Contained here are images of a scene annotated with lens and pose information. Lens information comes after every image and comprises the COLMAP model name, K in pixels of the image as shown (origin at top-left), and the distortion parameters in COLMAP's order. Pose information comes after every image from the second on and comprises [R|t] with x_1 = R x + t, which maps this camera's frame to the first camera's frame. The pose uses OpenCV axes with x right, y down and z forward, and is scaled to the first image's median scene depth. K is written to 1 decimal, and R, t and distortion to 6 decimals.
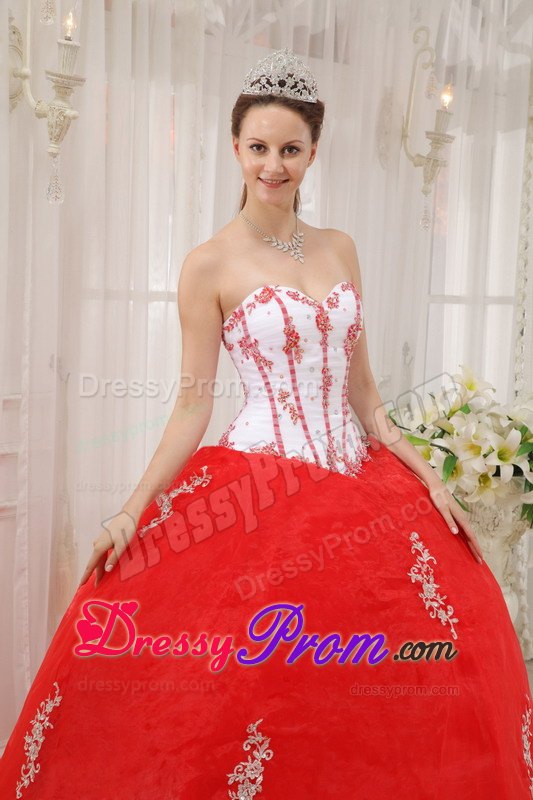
lens RADIAL K [[1809.5, 0, 266.0], [0, 1809.5, 409.7], [0, 0, 1]] dist [0.555776, -0.424032]
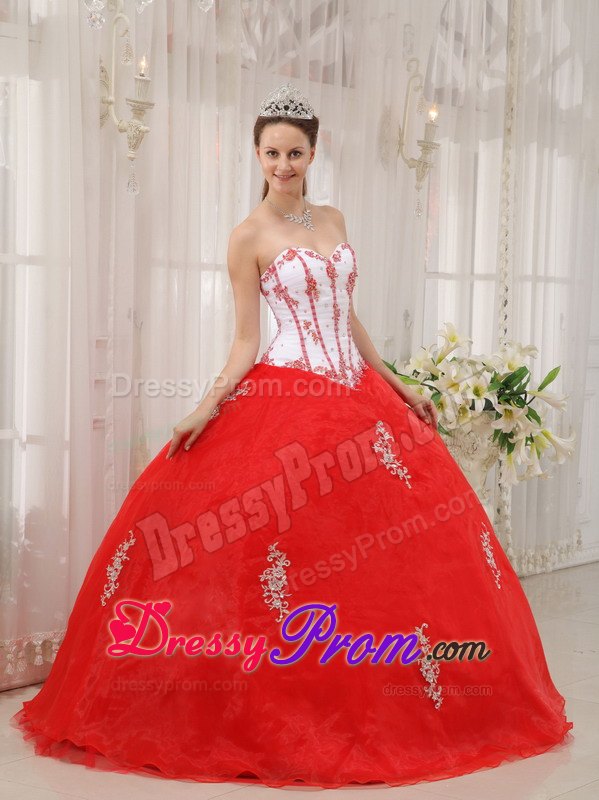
lens RADIAL K [[1828.4, 0, 297.7], [0, 1828.4, 422.0], [0, 0, 1]] dist [0.448941, 0.068645]
pose [[0.999899, -0.010368, -0.009722, 0.015790], [0.010336, 0.999941, -0.003335, 0.049592], [0.009756, 0.003234, 0.999947, -0.295522]]
